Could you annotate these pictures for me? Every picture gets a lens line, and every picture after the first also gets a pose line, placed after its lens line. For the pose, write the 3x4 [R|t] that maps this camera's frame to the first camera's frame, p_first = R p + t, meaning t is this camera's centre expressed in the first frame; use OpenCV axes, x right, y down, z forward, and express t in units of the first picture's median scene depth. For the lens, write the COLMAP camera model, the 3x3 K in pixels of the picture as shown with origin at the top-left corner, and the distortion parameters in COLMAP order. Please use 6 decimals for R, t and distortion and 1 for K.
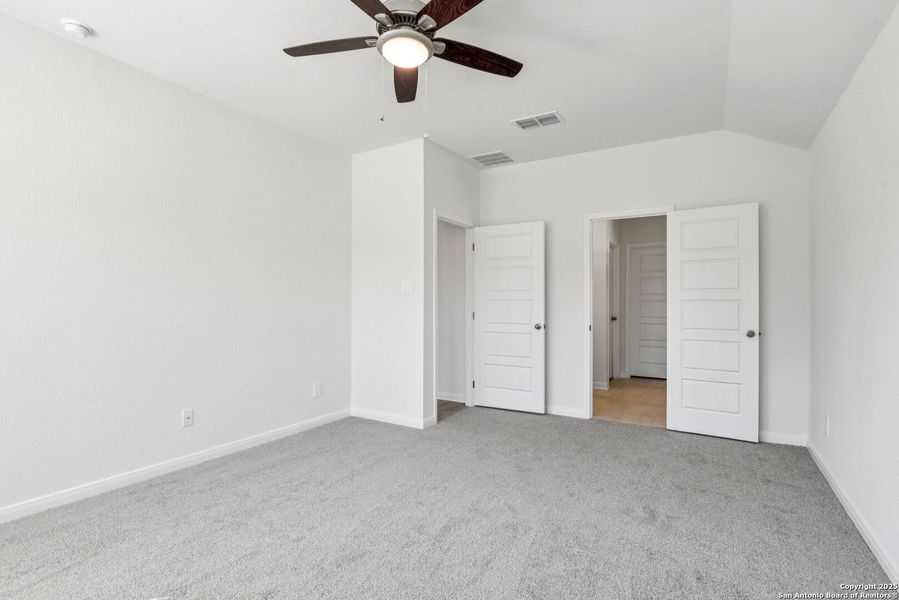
lens RADIAL K [[421.0, 0, 453.2], [0, 421.0, 301.4], [0, 0, 1]] dist [-0.002212, -0.000745]
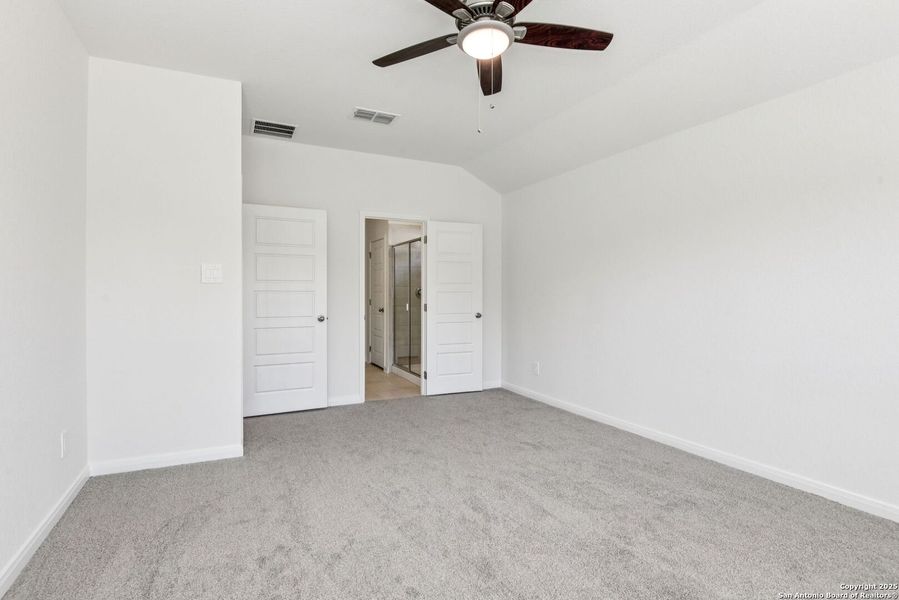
lens RADIAL K [[416.3, 0, 447.6], [0, 416.3, 298.3], [0, 0, 1]] dist [-0.000579, -0.010718]
pose [[0.582303, -0.010131, 0.812909, -0.529052], [-0.003714, 0.999879, 0.015122, -0.003668], [-0.812963, -0.011825, 0.582195, 0.269358]]
